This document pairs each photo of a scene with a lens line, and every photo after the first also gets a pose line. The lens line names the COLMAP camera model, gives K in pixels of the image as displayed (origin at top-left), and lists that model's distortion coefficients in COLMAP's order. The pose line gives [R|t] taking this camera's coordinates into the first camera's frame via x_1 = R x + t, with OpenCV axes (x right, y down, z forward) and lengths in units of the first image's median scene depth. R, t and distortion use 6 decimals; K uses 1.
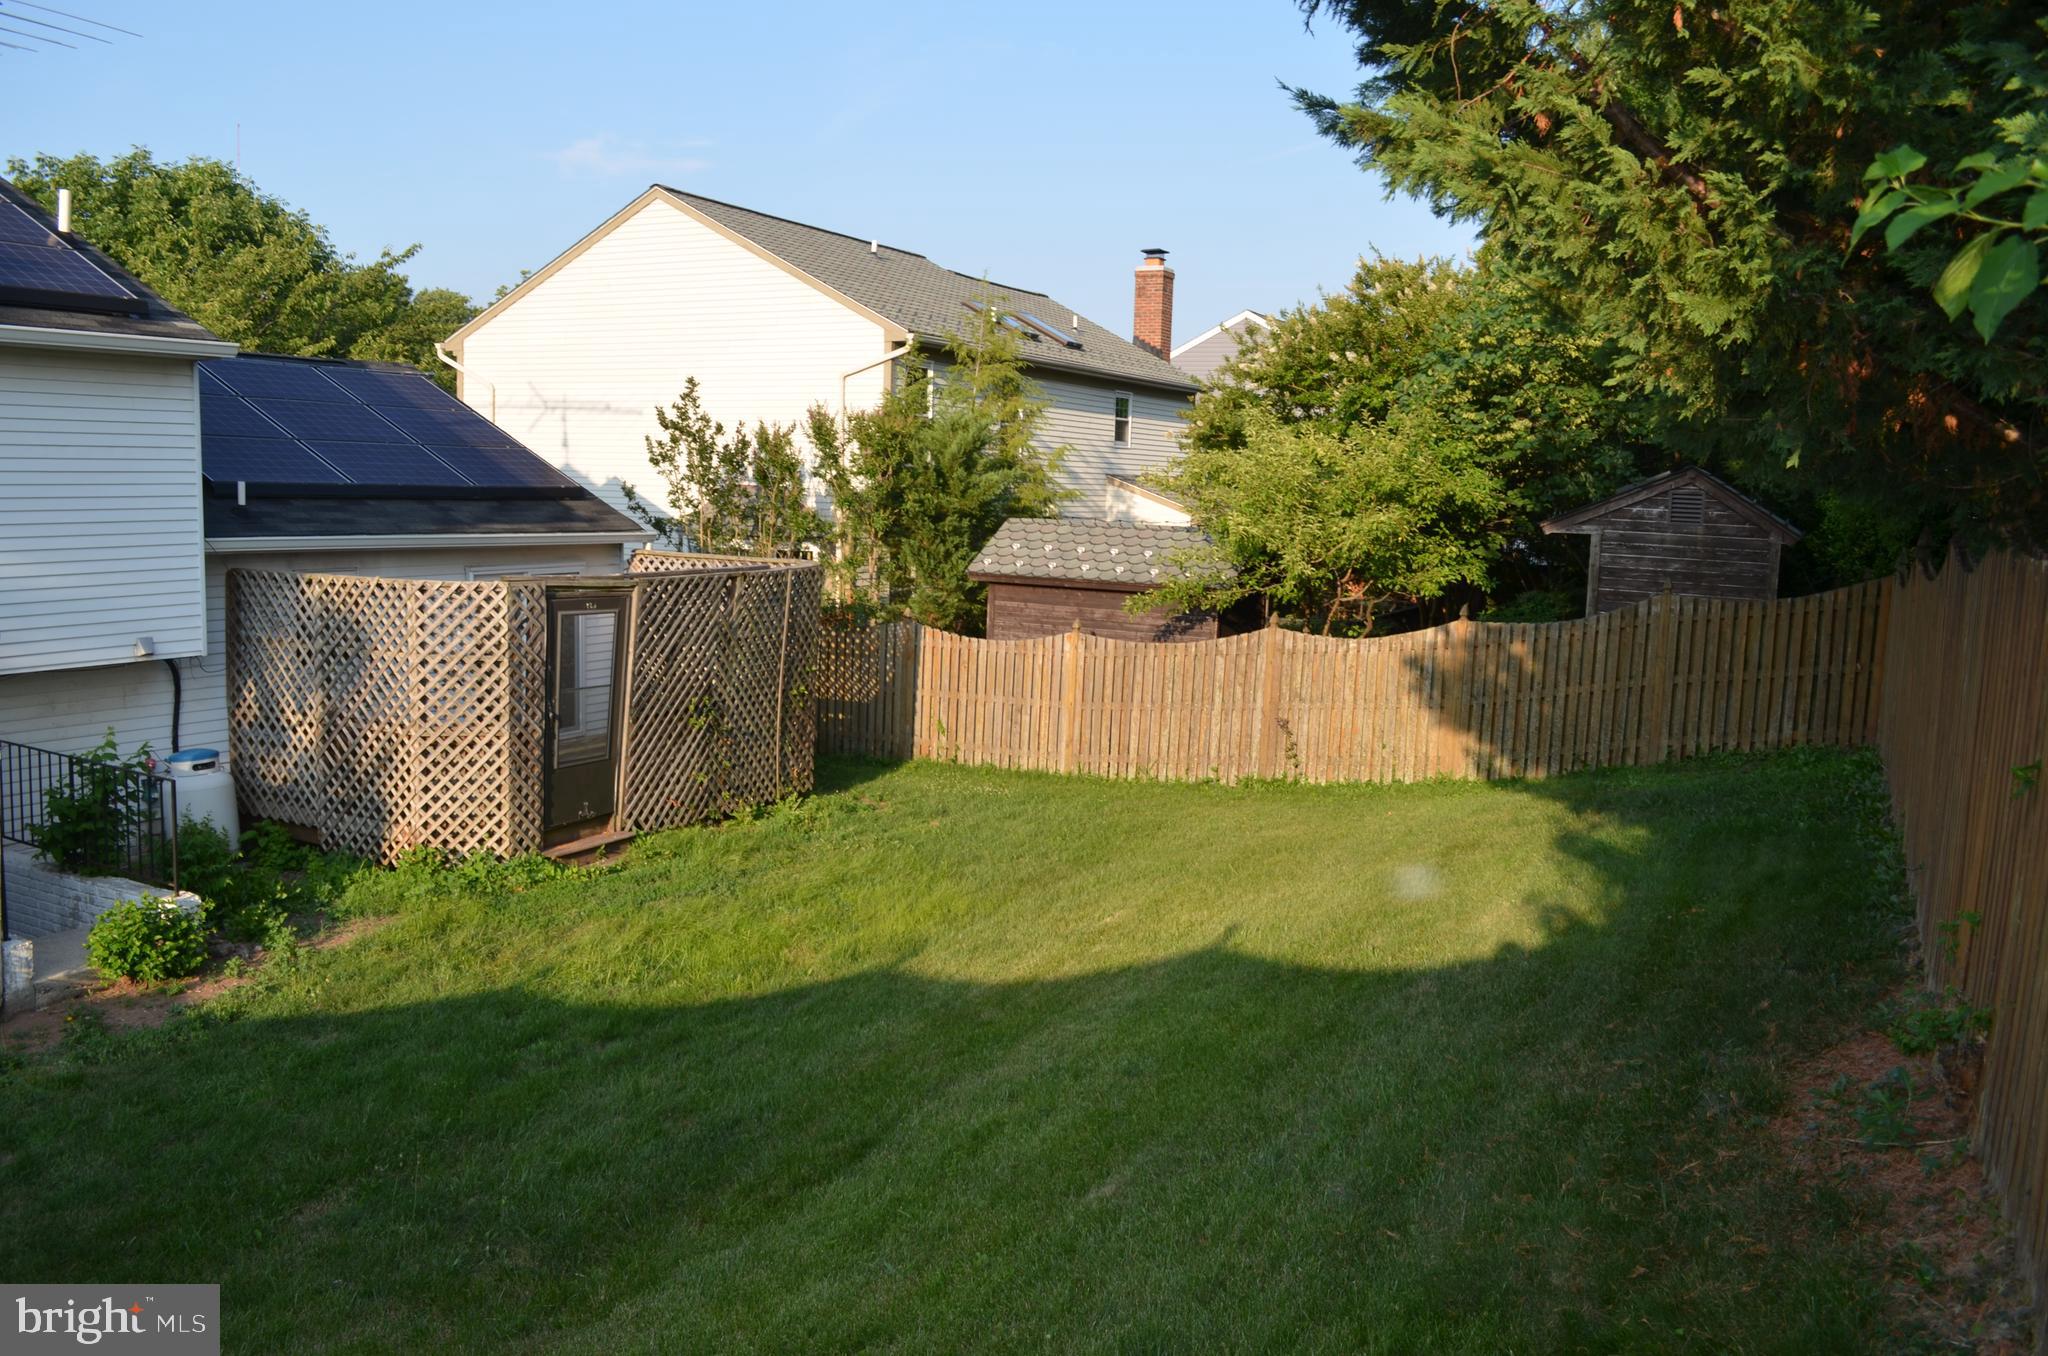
lens RADIAL K [[1616.9, 0, 1024.0], [0, 1616.9, 678.0], [0, 0, 1]] dist [-0.058130, -0.010119]
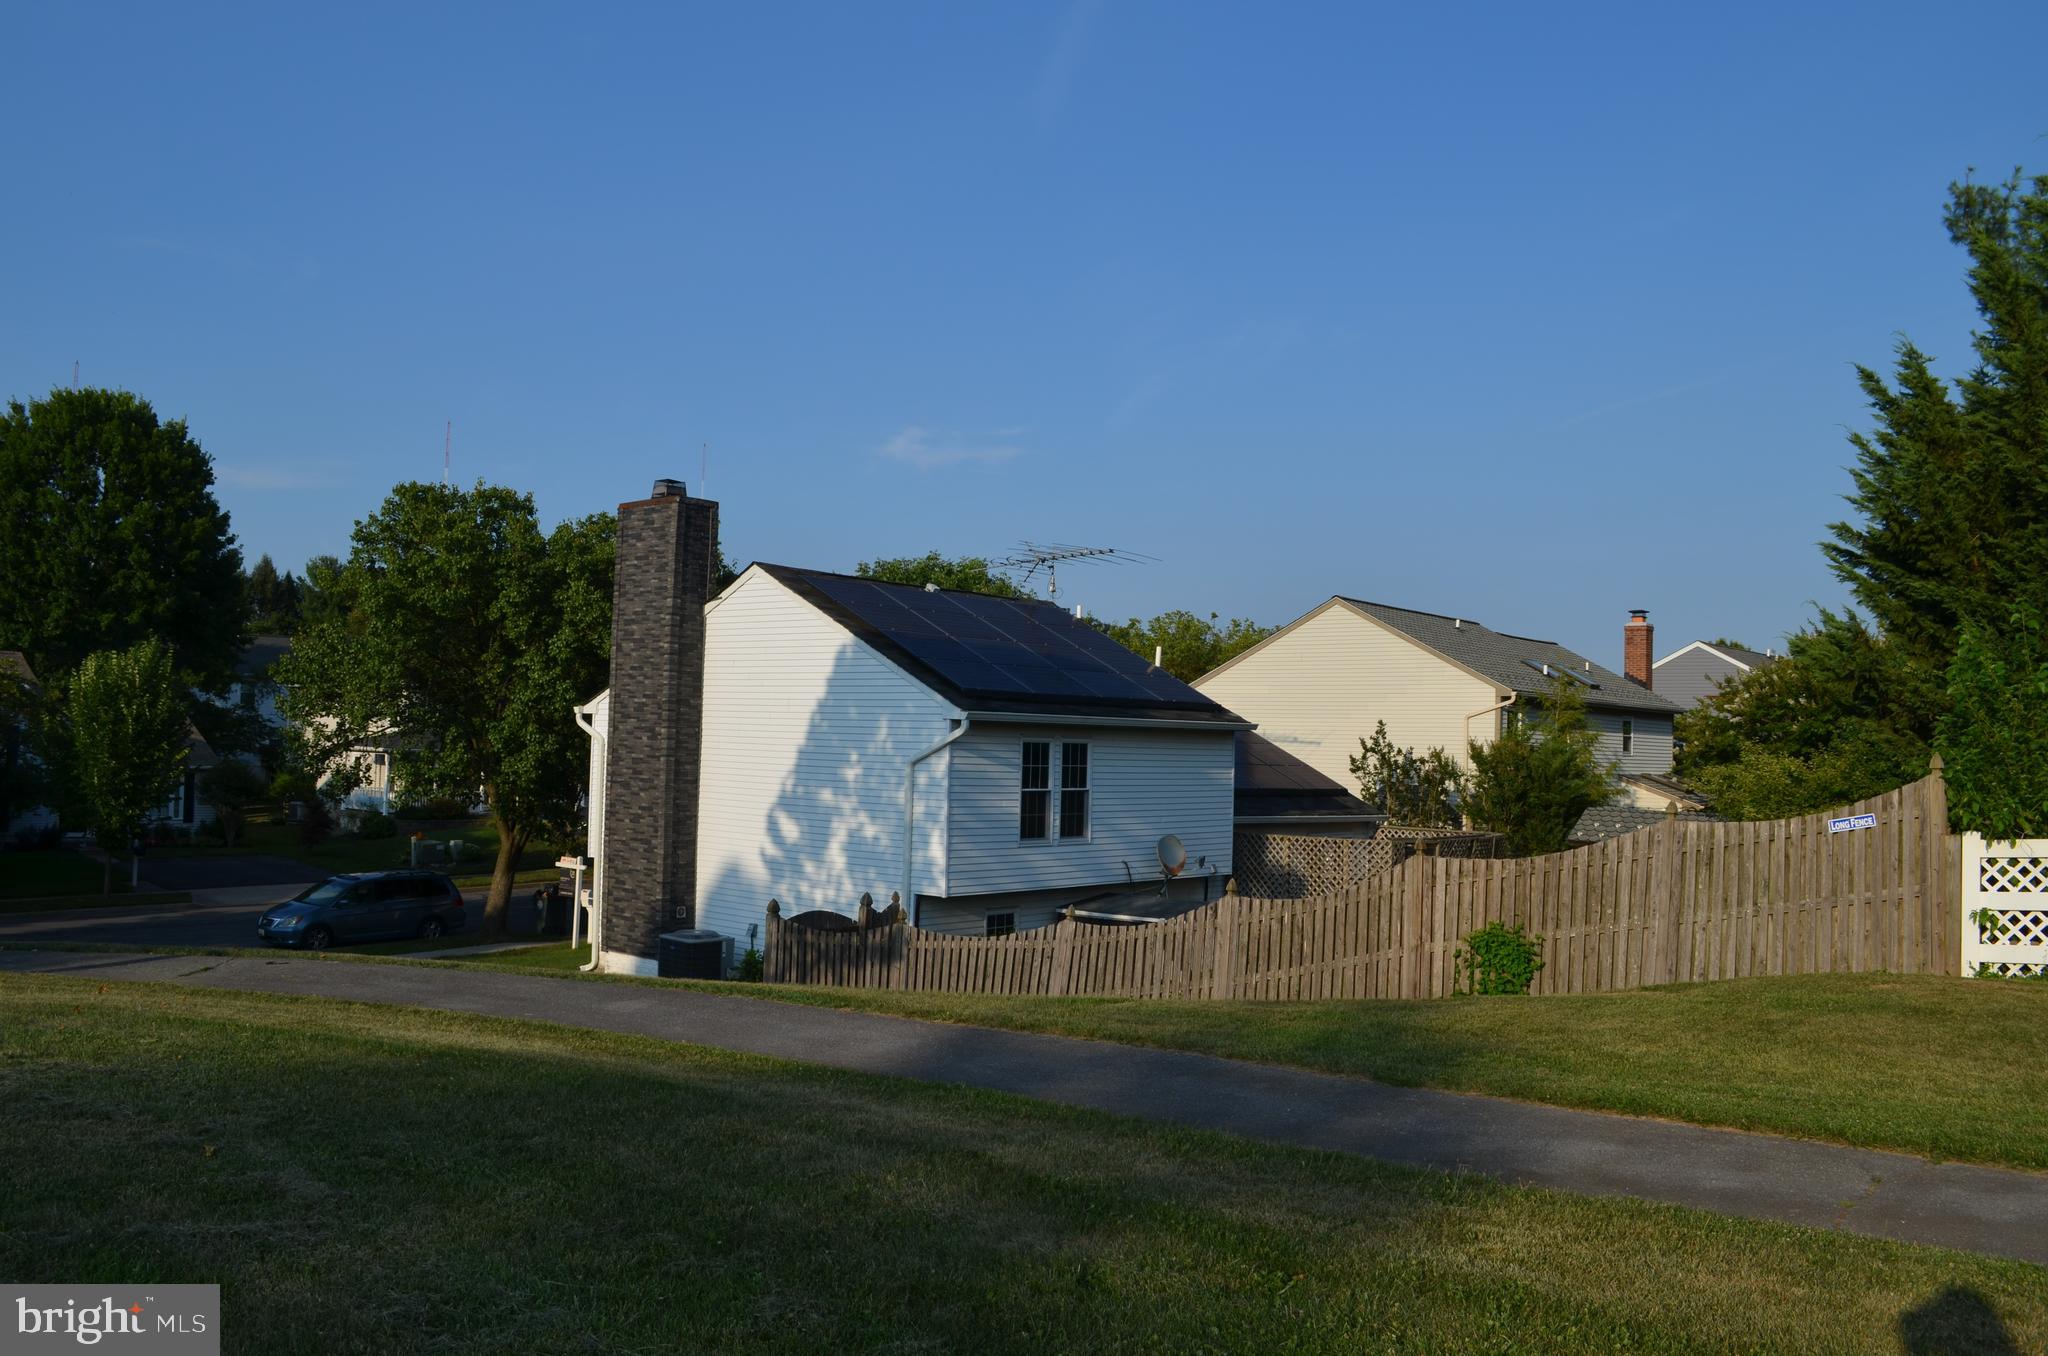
lens RADIAL K [[1616.9, 0, 1024.0], [0, 1616.9, 678.0], [0, 0, 1]] dist [-0.058130, -0.010119]
pose [[0.973421, -0.010187, -0.228796, -0.178501], [-0.028676, 0.985728, -0.165888, 0.053244], [0.227220, 0.168040, 0.959236, -0.653691]]
